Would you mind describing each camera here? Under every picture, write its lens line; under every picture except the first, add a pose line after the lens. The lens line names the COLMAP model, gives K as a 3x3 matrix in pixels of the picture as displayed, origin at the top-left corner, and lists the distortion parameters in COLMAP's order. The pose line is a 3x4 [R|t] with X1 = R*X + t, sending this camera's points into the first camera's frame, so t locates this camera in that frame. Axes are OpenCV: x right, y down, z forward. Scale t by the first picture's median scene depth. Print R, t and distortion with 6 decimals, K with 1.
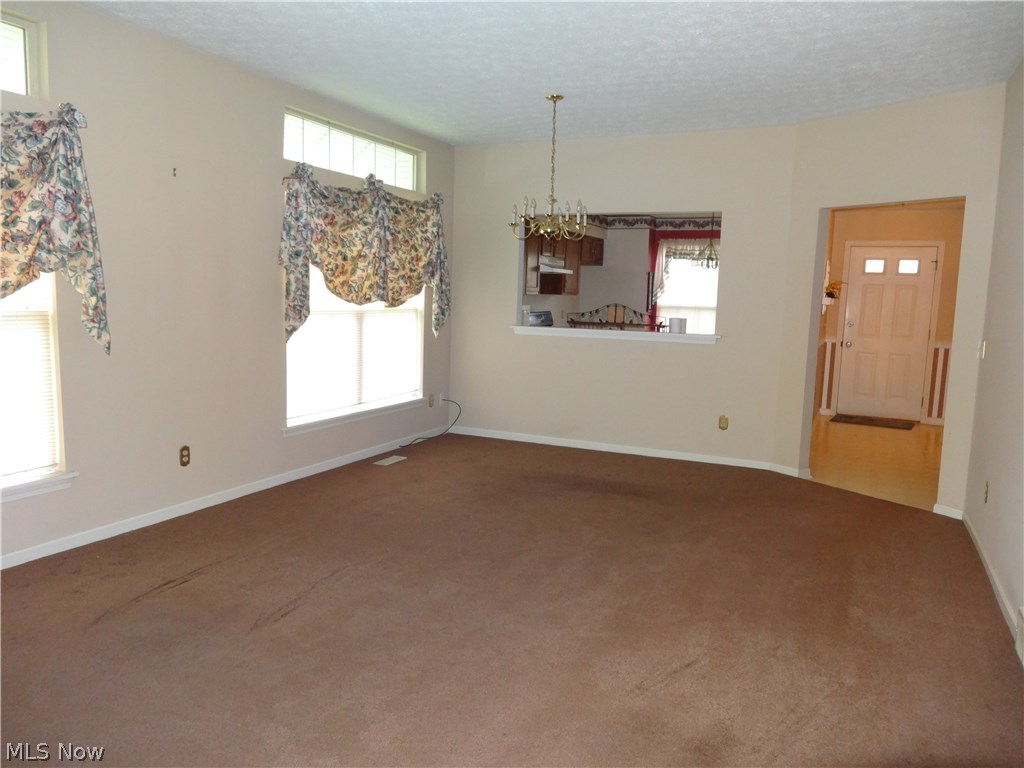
lens RADIAL K [[756.7, 0, 512.0], [0, 756.7, 384.0], [0, 0, 1]] dist [0.001038, 0.004433]
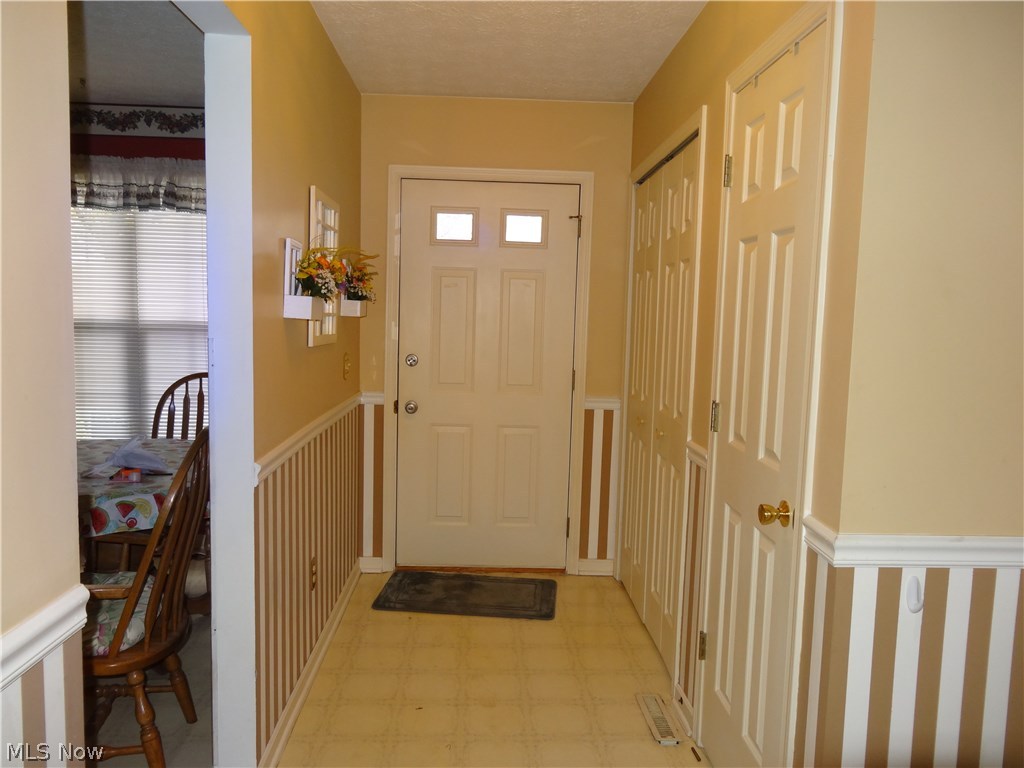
lens RADIAL K [[756.7, 0, 512.0], [0, 756.7, 384.0], [0, 0, 1]] dist [0.001038, 0.004433]
pose [[0.881200, -0.055772, 0.469442, 0.302311], [0.058306, 0.998257, 0.009149, -0.067974], [-0.469134, 0.019309, 0.882916, 0.609738]]
